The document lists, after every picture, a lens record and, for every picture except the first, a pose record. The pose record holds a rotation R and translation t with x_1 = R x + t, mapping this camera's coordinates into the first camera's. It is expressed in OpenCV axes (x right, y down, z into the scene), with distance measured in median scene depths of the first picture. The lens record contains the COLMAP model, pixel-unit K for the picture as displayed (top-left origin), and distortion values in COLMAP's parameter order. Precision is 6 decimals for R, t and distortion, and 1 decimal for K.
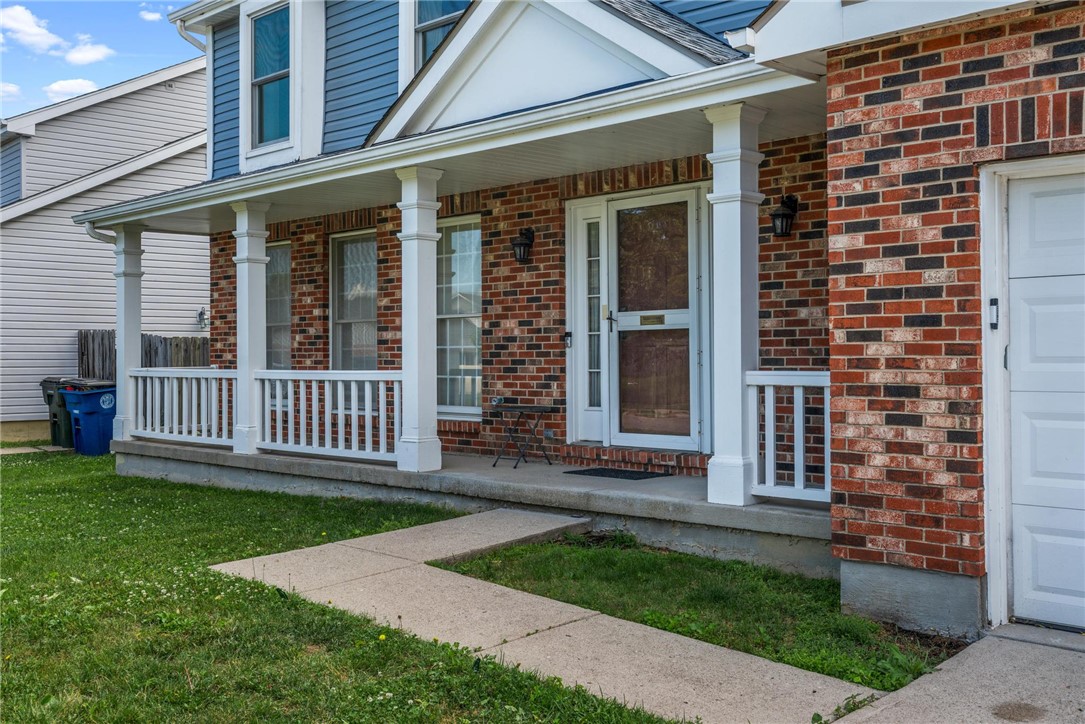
lens RADIAL K [[1102.1, 0, 542.2], [0, 1102.1, 360.2], [0, 0, 1]] dist [-0.017079, 0.000000]
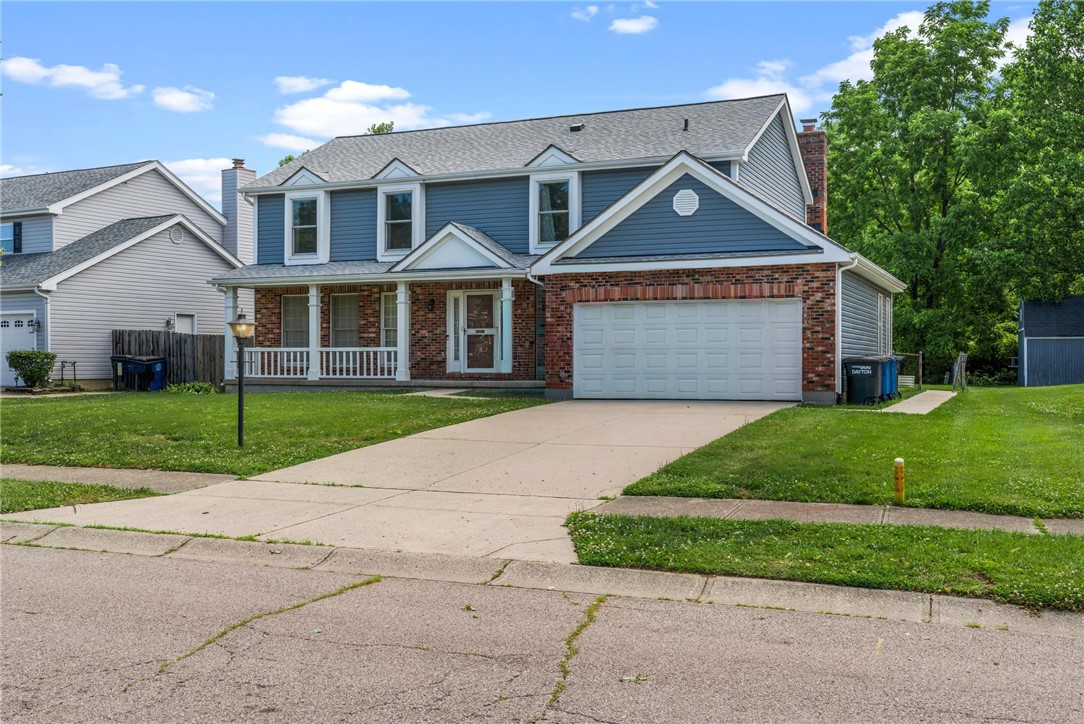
lens RADIAL K [[1101.1, 0, 541.8], [0, 1101.1, 361.1], [0, 0, 1]] dist [-0.017079, 0.000000]
pose [[0.935852, -0.000646, 0.352393, -0.751623], [-0.001365, 0.999984, 0.005459, 0.026720], [-0.352391, -0.005590, 0.935836, -1.774532]]
